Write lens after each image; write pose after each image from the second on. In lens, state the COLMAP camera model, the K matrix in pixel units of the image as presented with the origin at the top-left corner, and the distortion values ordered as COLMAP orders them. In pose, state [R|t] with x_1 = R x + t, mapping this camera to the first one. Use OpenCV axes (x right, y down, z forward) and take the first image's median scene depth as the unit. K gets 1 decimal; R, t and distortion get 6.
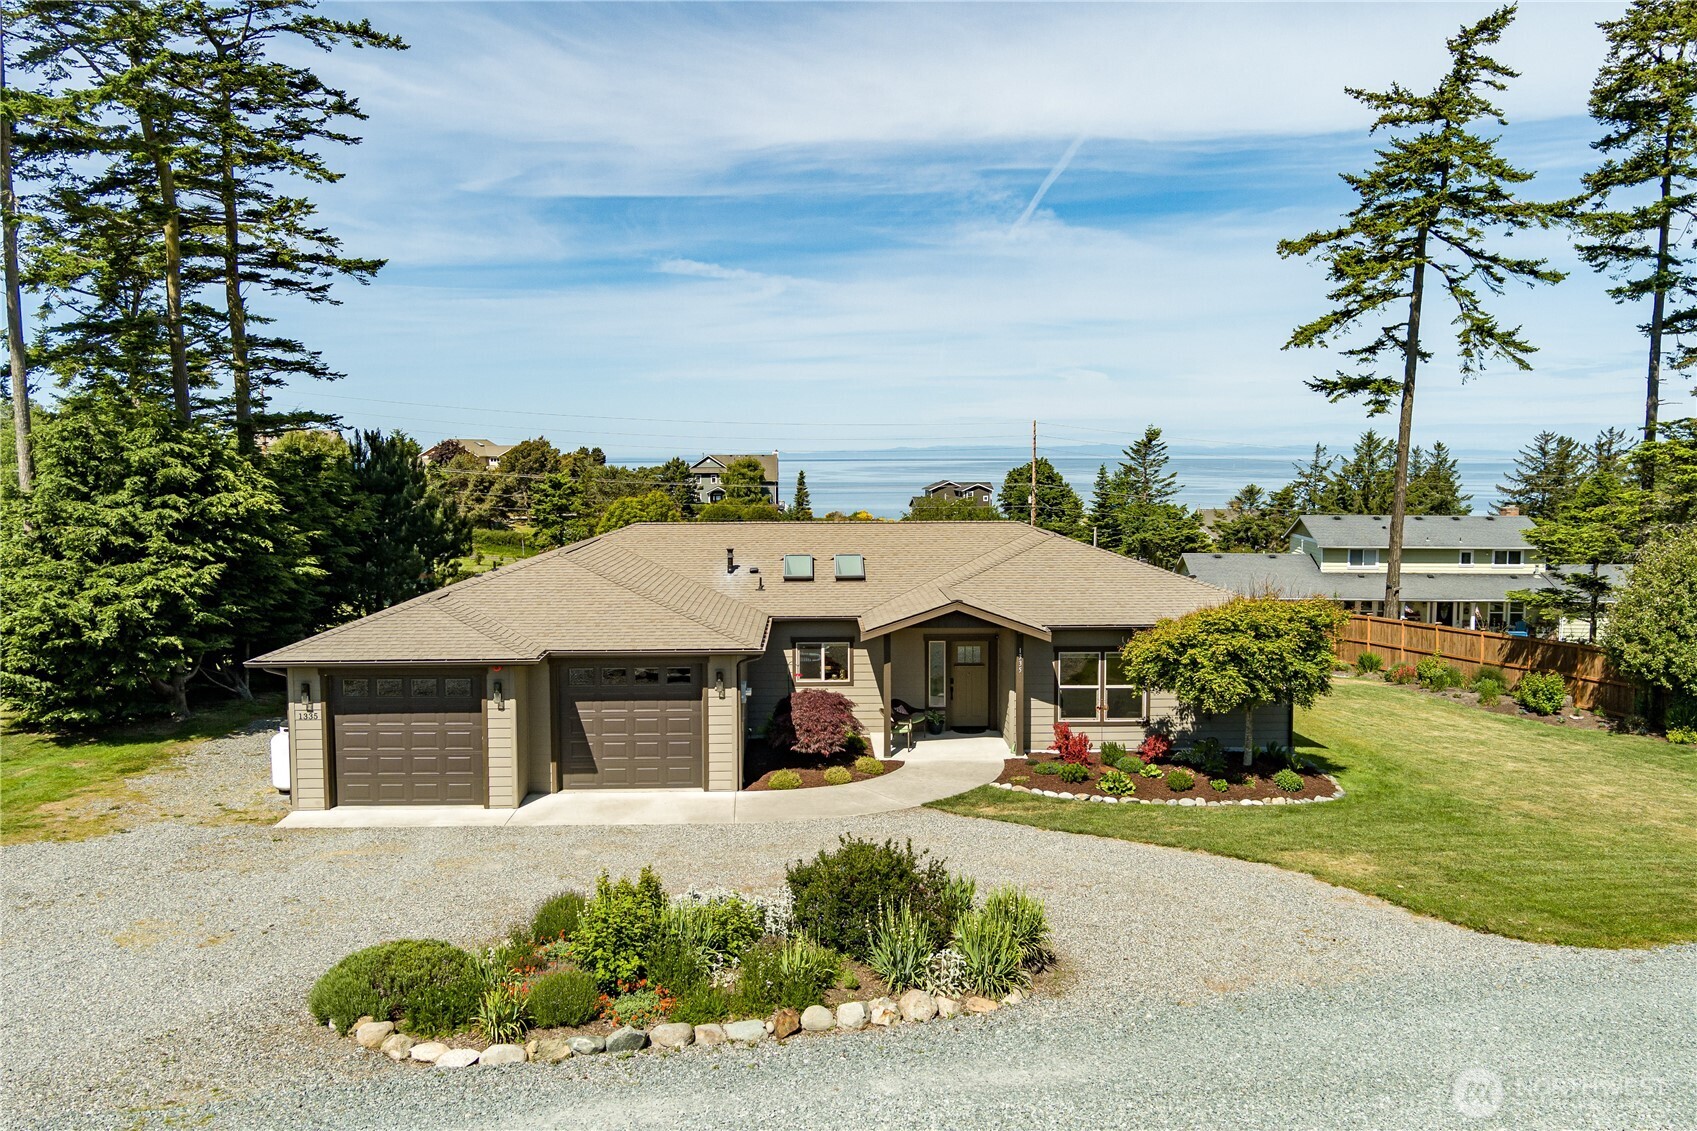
lens RADIAL K [[1385.5, 0, 857.0], [0, 1385.5, 566.3], [0, 0, 1]] dist [-0.015270, 0.032782]
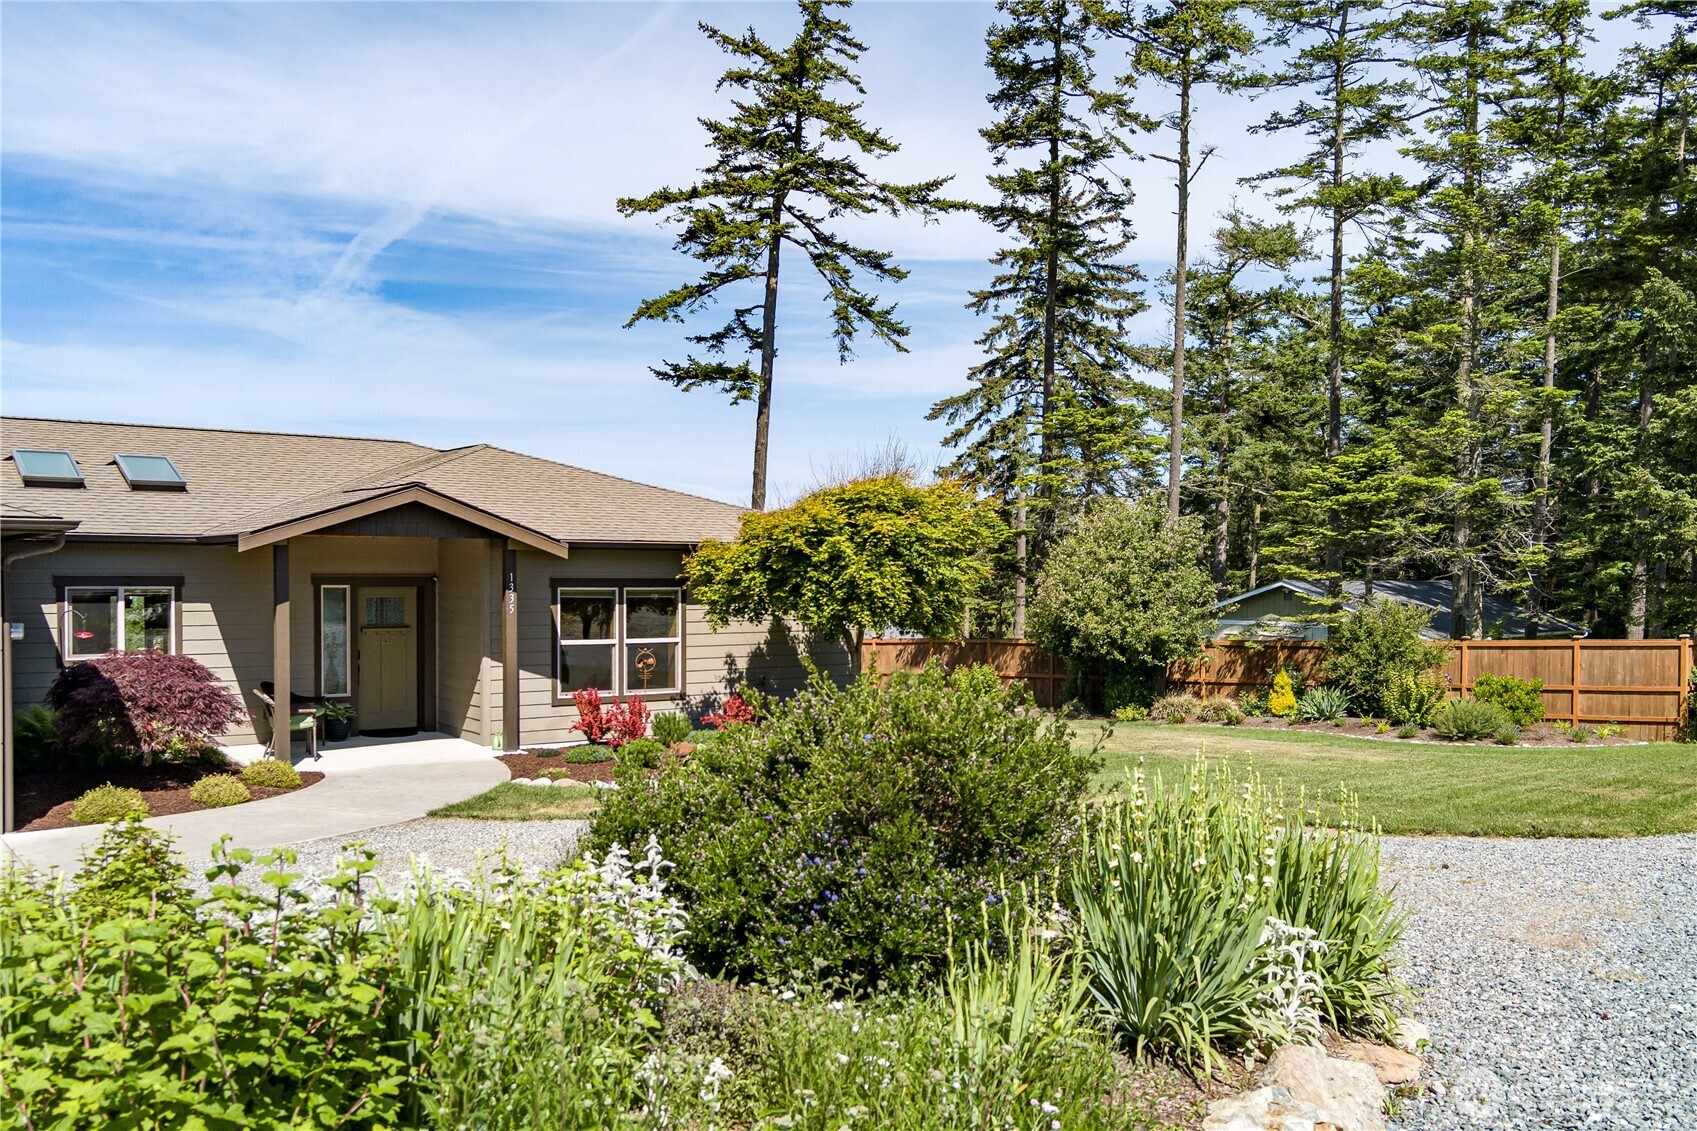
lens RADIAL K [[1385.5, 0, 864.9], [0, 1385.5, 642.4], [0, 0, 1]] dist [-0.015270, 0.032782]
pose [[0.826186, -0.022649, 0.562942, -0.072632], [0.041110, 0.998952, -0.020143, 0.080054], [-0.561896, 0.039784, 0.826251, 0.299989]]
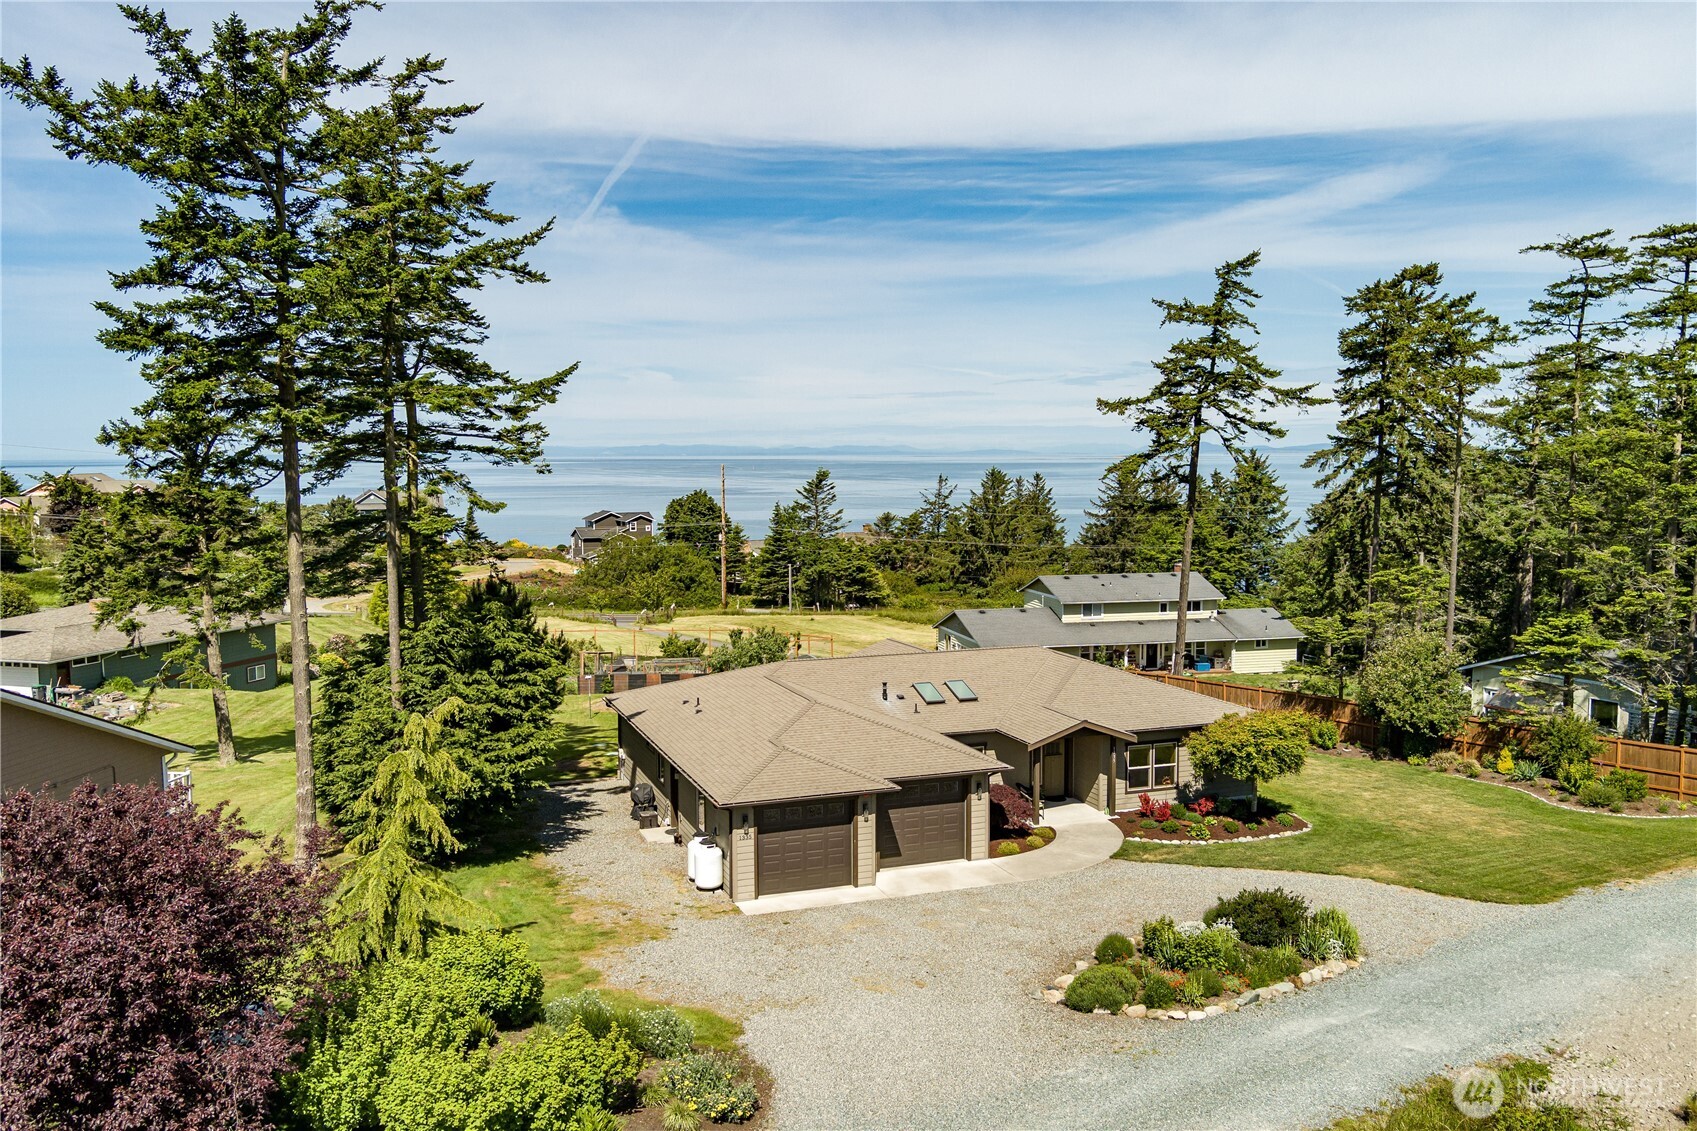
lens RADIAL K [[1385.5, 0, 855.9], [0, 1385.5, 562.6], [0, 0, 1]] dist [-0.015270, 0.032782]
pose [[0.947444, -0.027818, 0.318709, -0.477270], [0.027521, 0.999606, 0.005436, -0.121134], [-0.318734, 0.003621, 0.947837, -0.281210]]
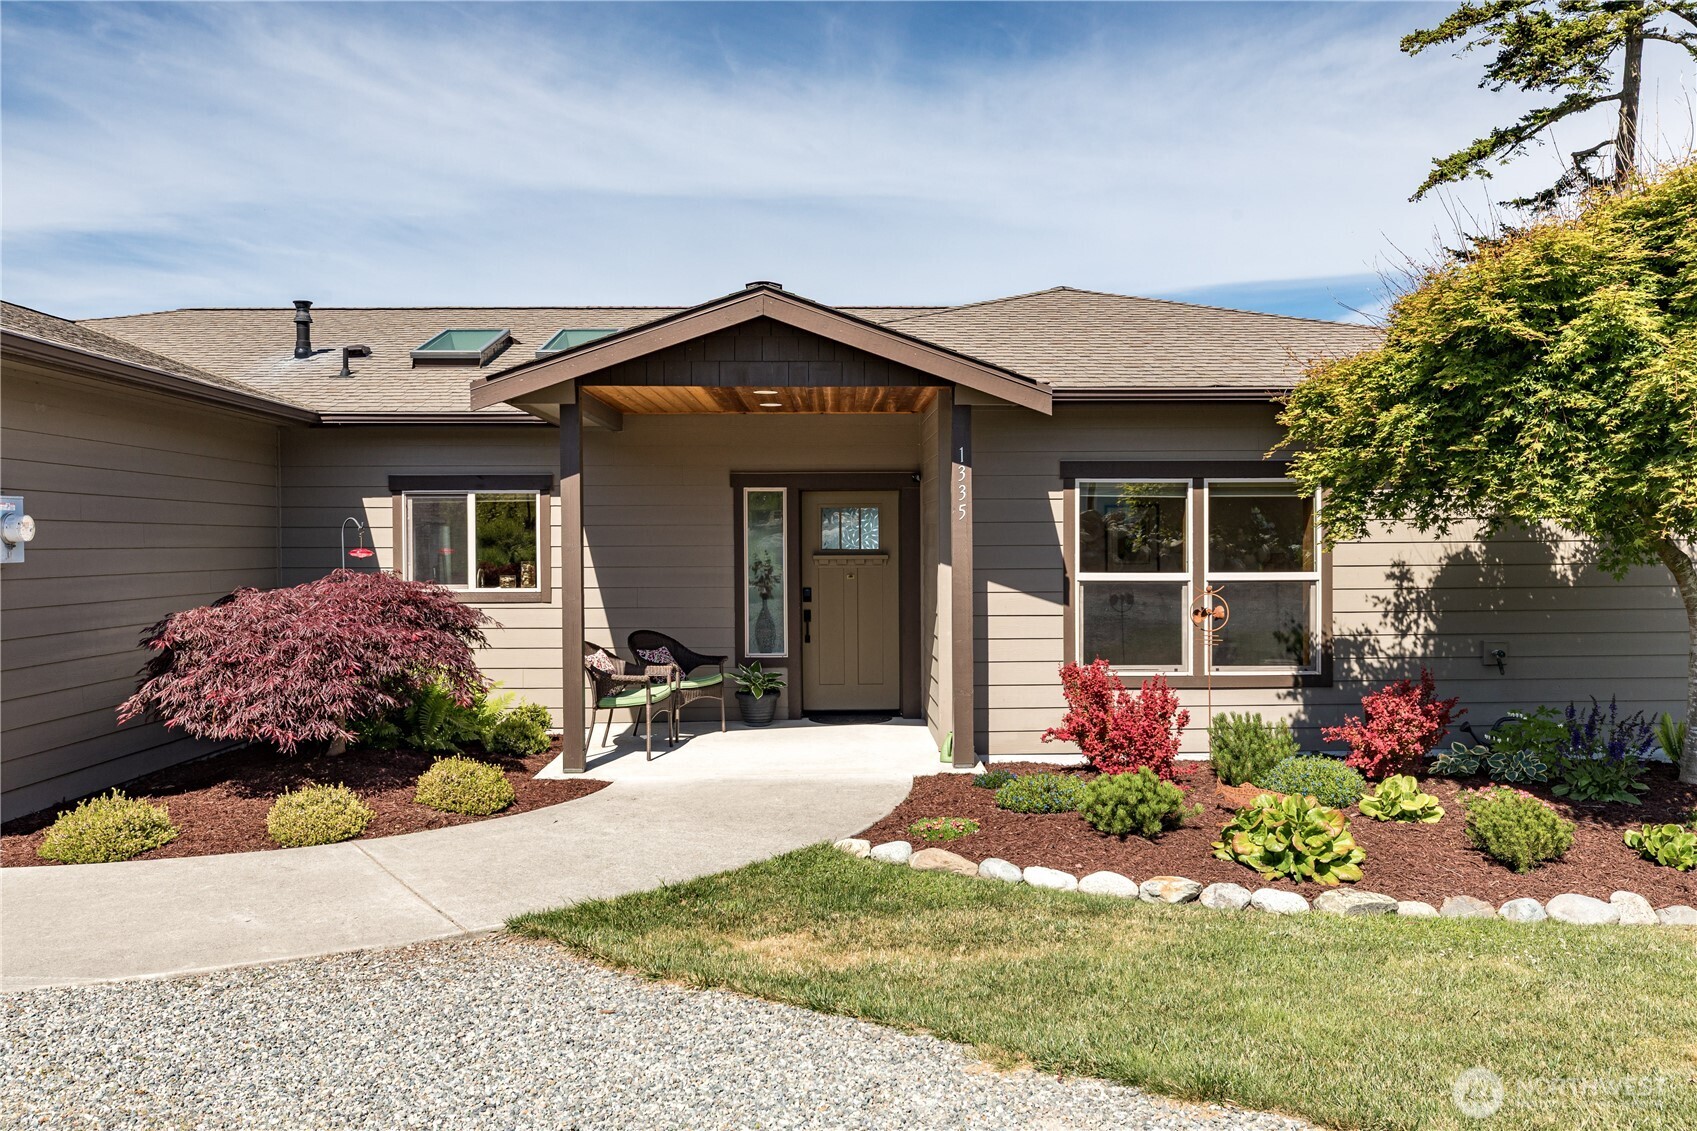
lens RADIAL K [[1355.2, 0, 865.8], [0, 1355.2, 564.7], [0, 0, 1]] dist [0.005038, -0.006084]
pose [[0.999939, -0.004526, -0.010036, 0.072060], [0.003797, 0.997432, -0.071523, 0.082392], [0.010334, 0.071480, 0.997388, 0.493927]]
